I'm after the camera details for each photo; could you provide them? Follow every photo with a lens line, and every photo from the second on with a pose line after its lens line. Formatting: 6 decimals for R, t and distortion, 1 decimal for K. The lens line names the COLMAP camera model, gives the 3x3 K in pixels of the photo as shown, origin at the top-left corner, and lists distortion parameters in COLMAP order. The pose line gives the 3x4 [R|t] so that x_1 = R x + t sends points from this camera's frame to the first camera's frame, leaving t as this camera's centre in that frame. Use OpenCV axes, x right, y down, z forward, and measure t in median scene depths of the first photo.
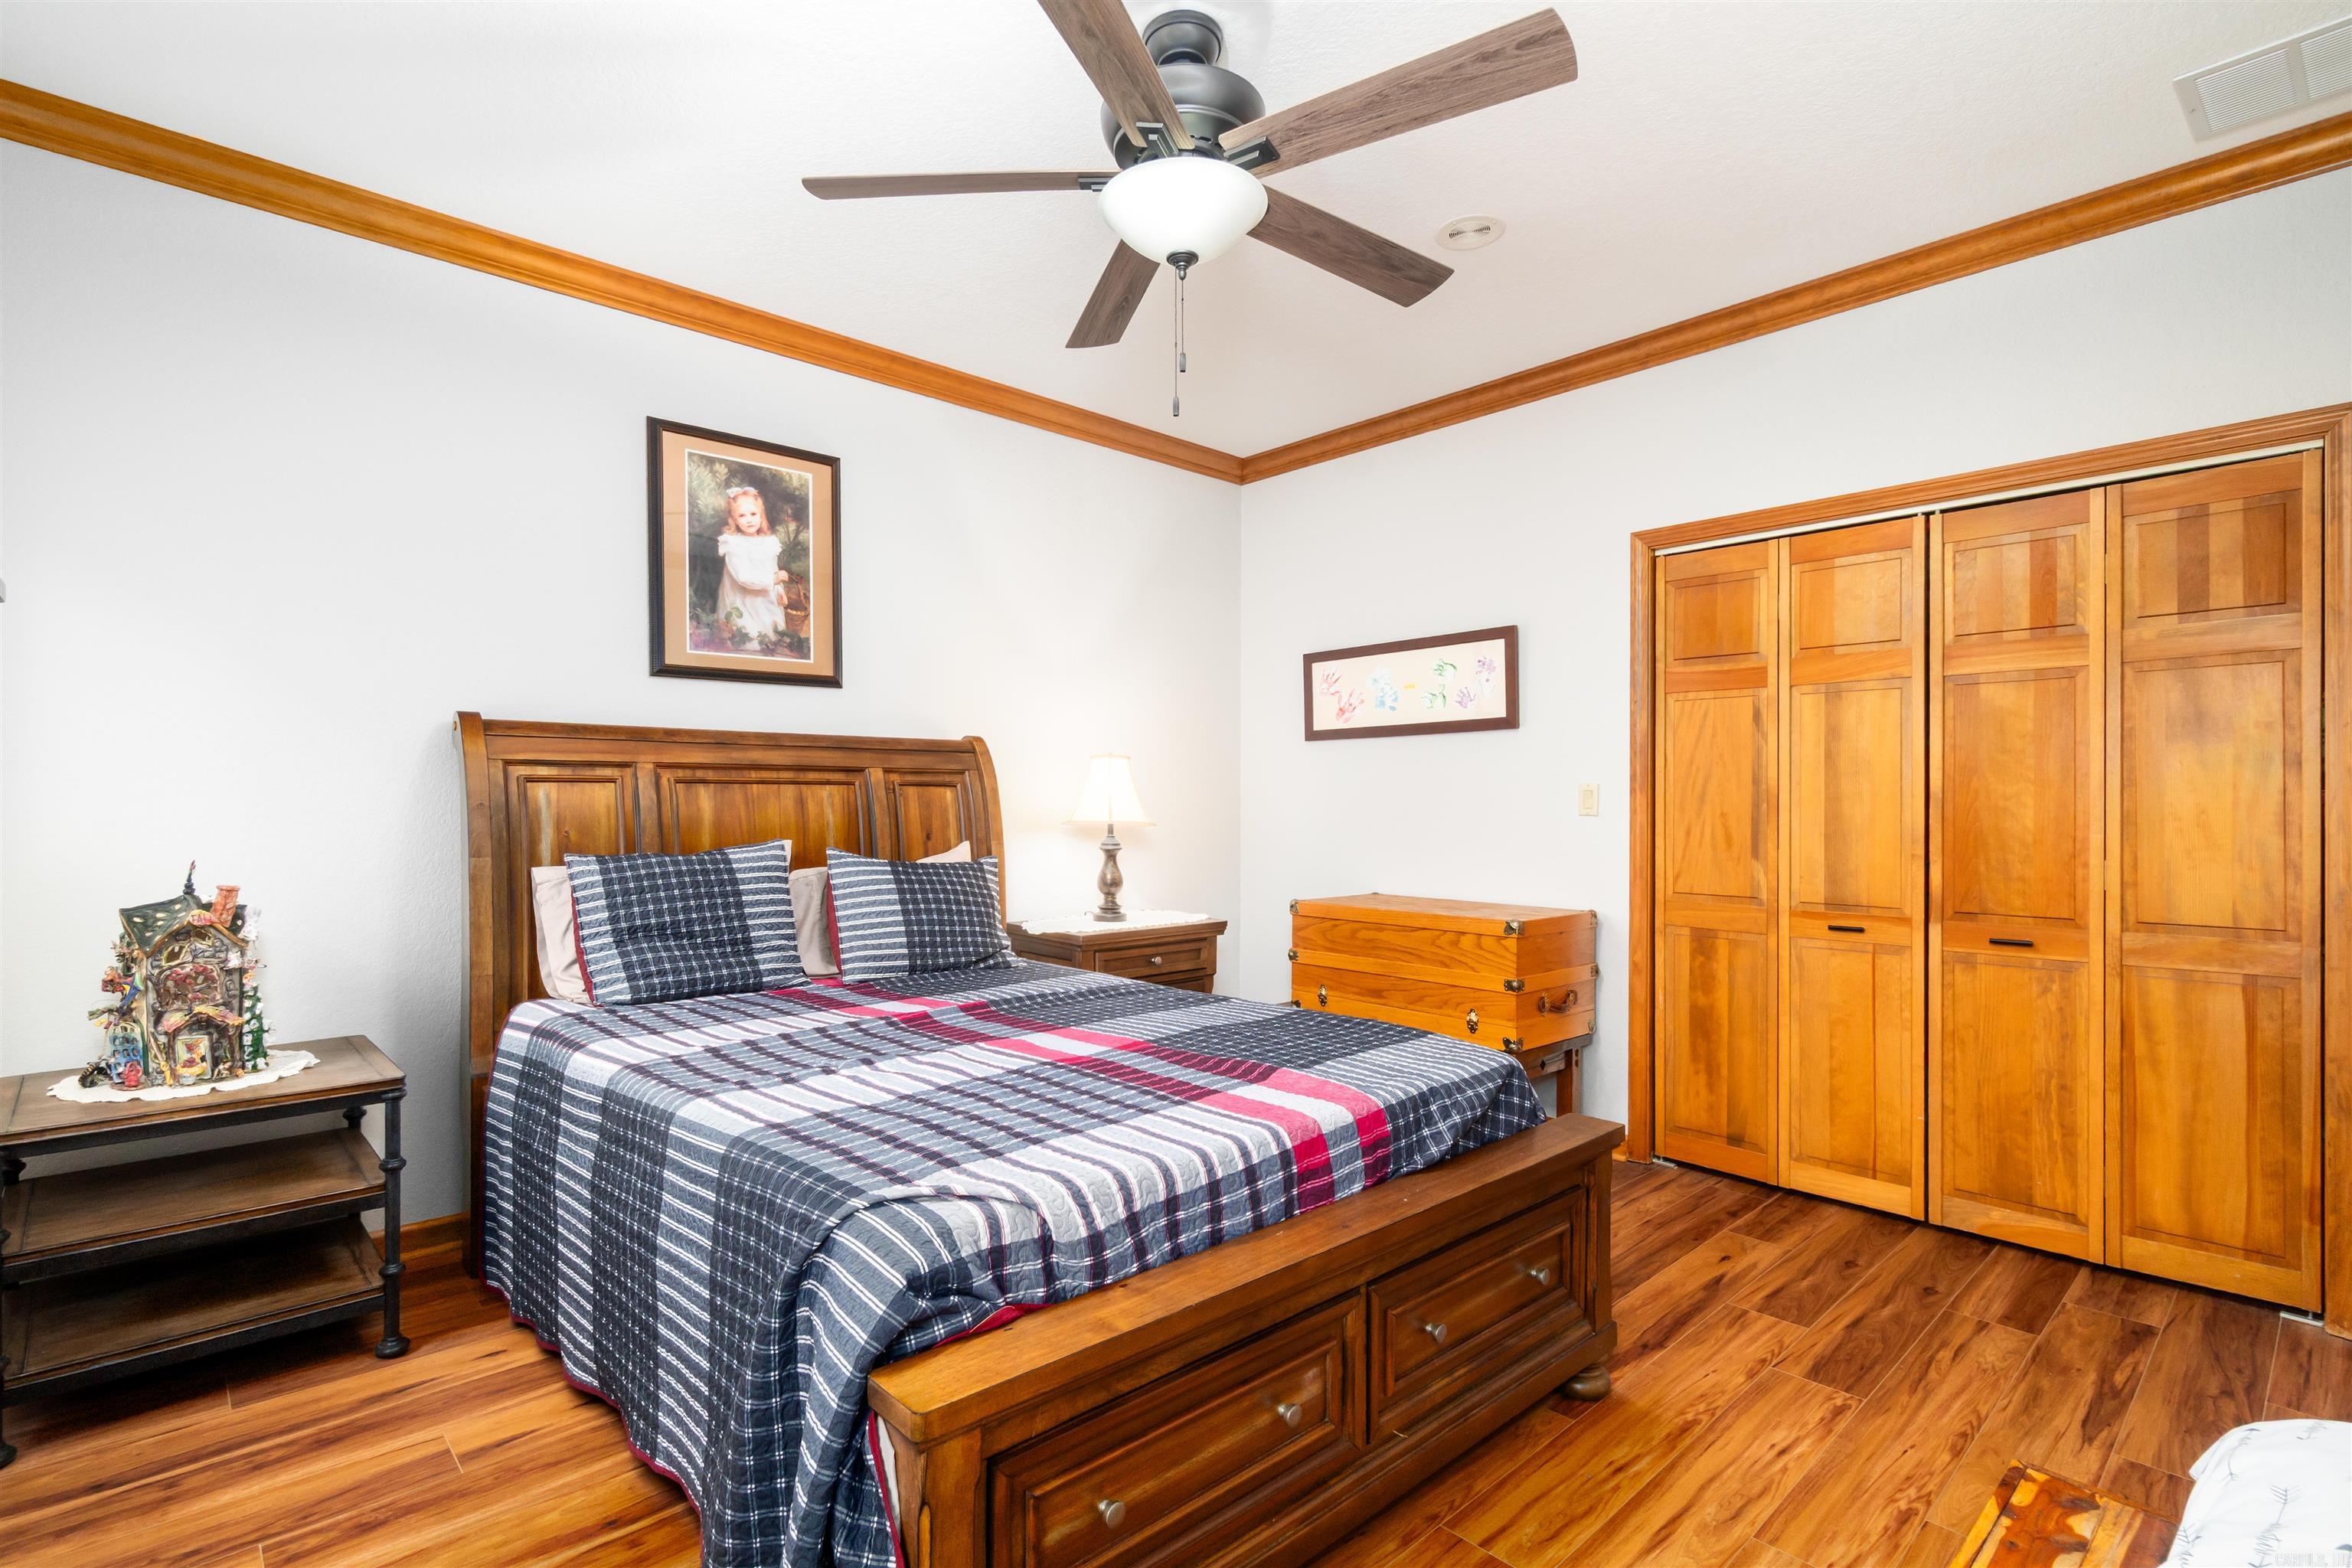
lens RADIAL K [[1045.3, 0, 1173.9], [0, 1045.3, 808.8], [0, 0, 1]] dist [0.002271, 0.000184]
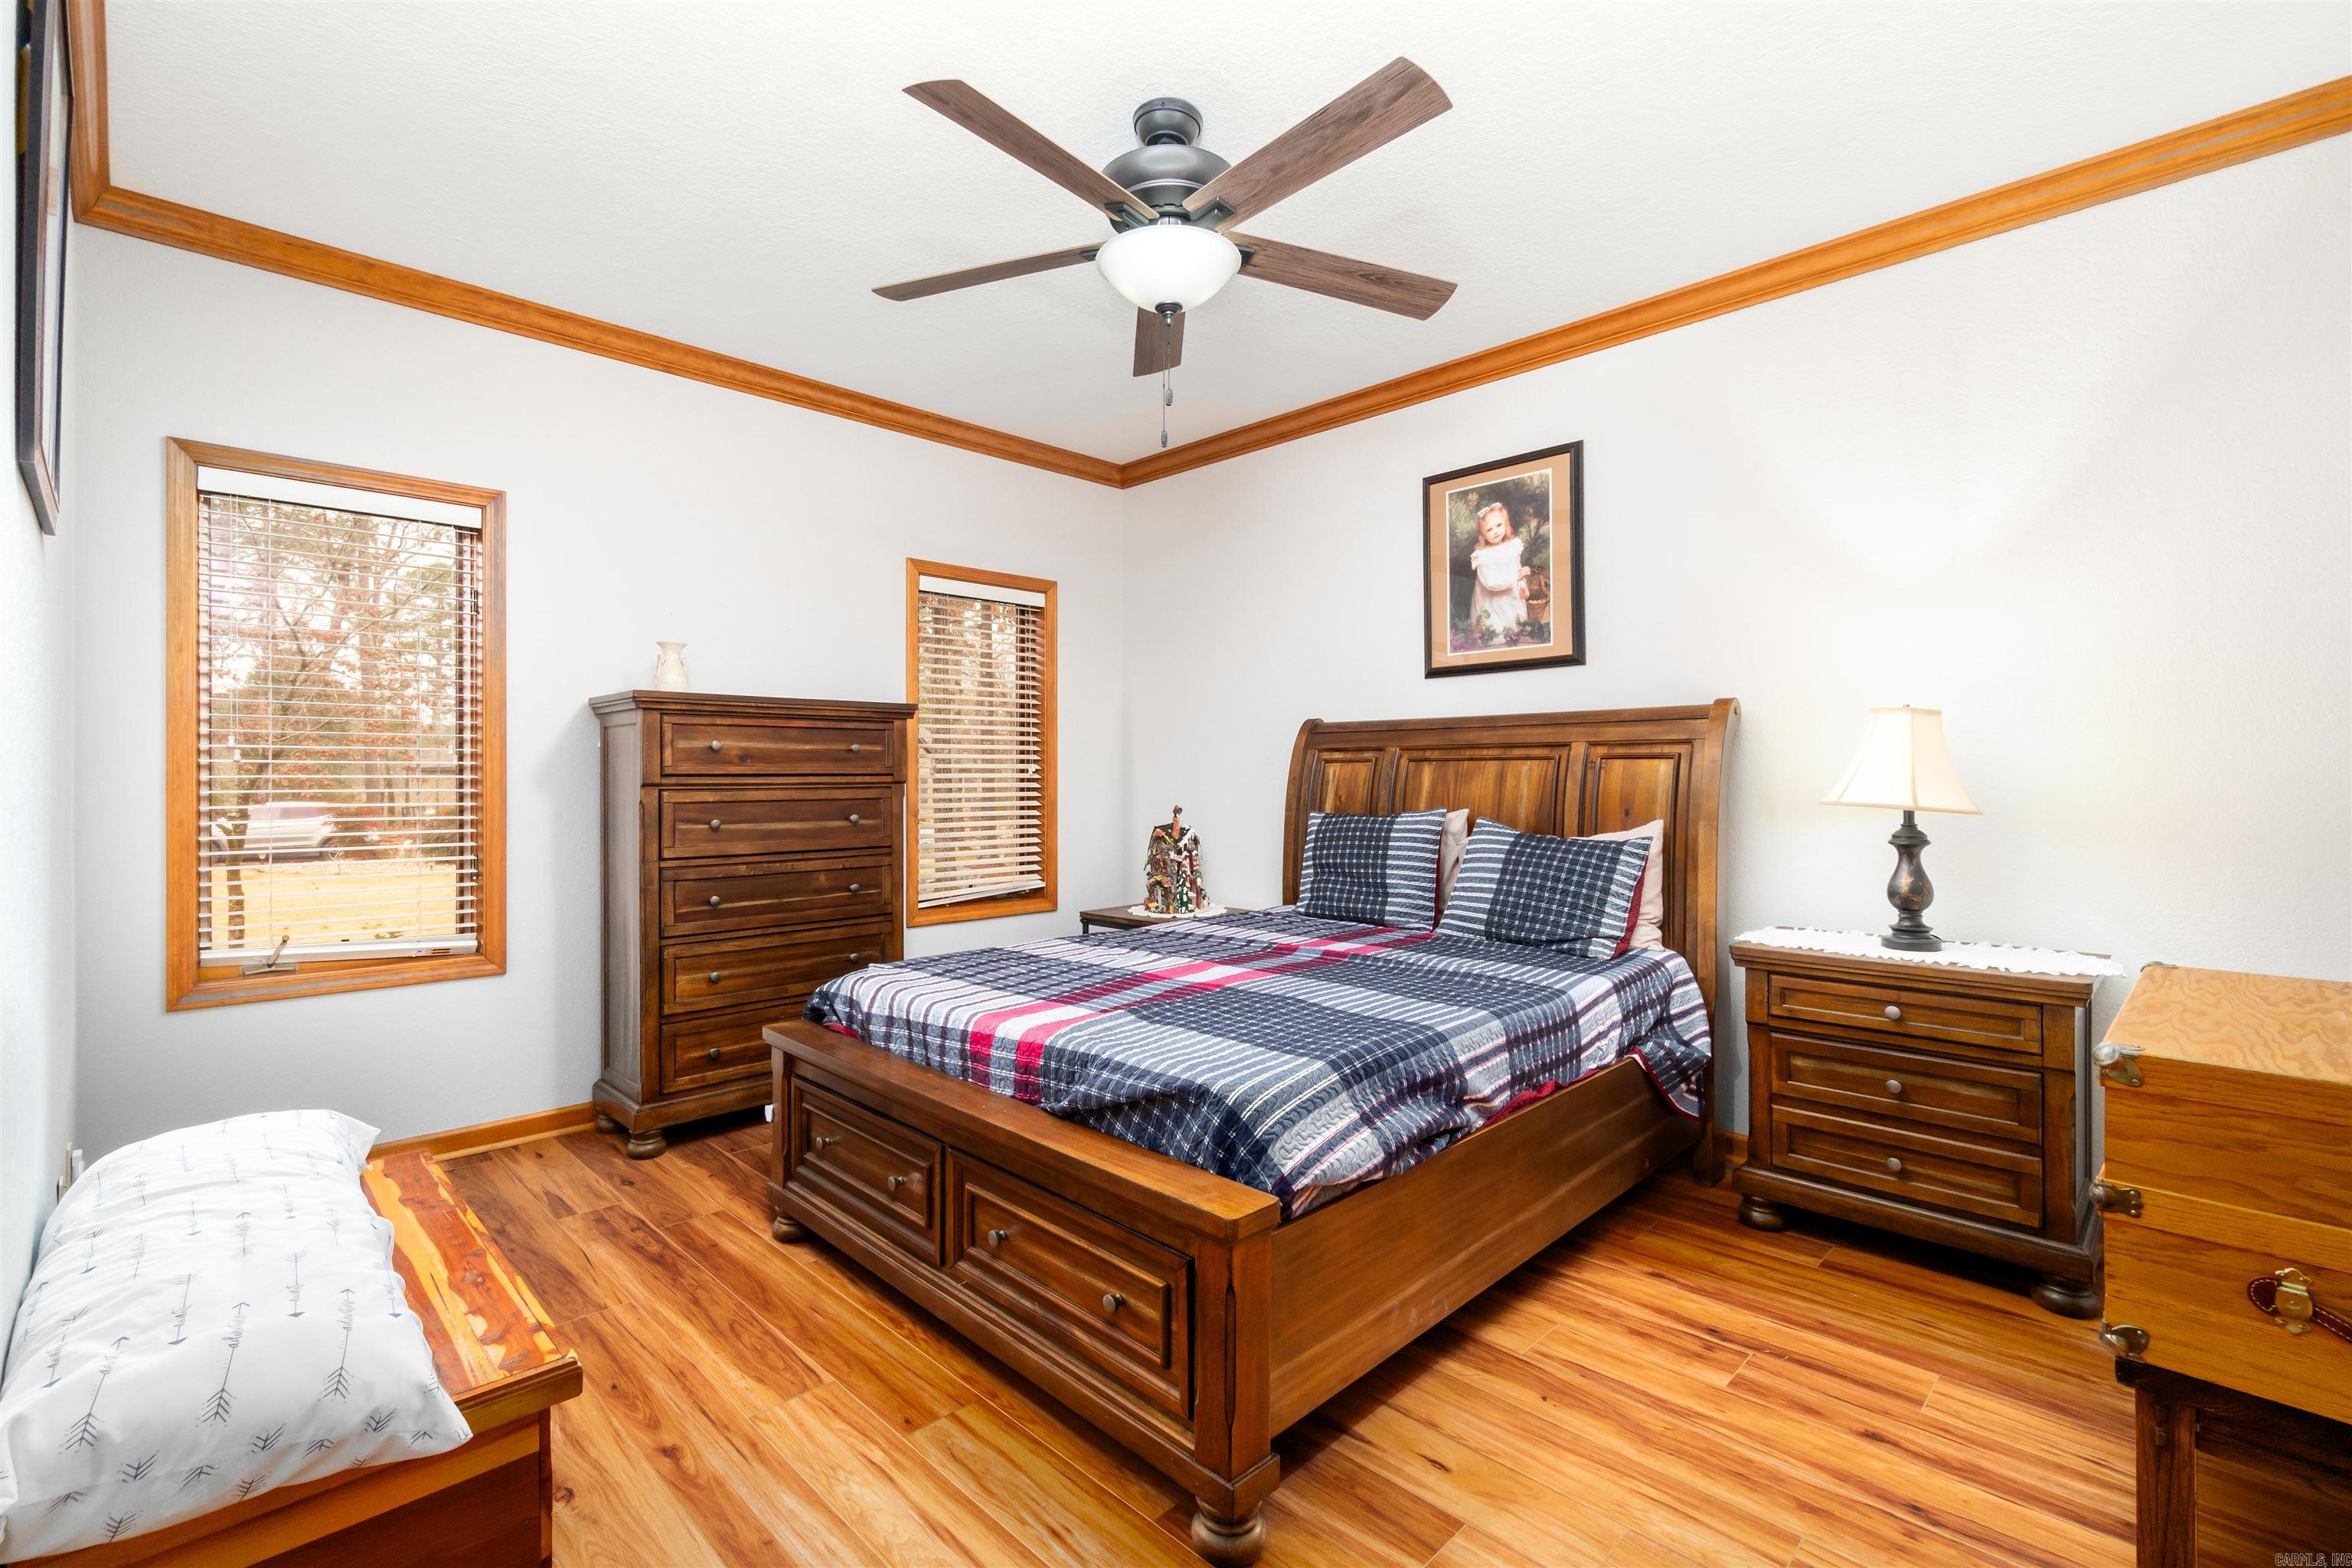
lens RADIAL K [[1041.2, 0, 1176.0], [0, 1041.2, 784.0], [0, 0, 1]] dist [0.001965, 0.000043]
pose [[0.070524, 0.006541, -0.997489, 0.715470], [-0.007381, 0.999955, 0.006036, -0.002233], [0.997483, 0.006936, 0.070569, 0.568851]]
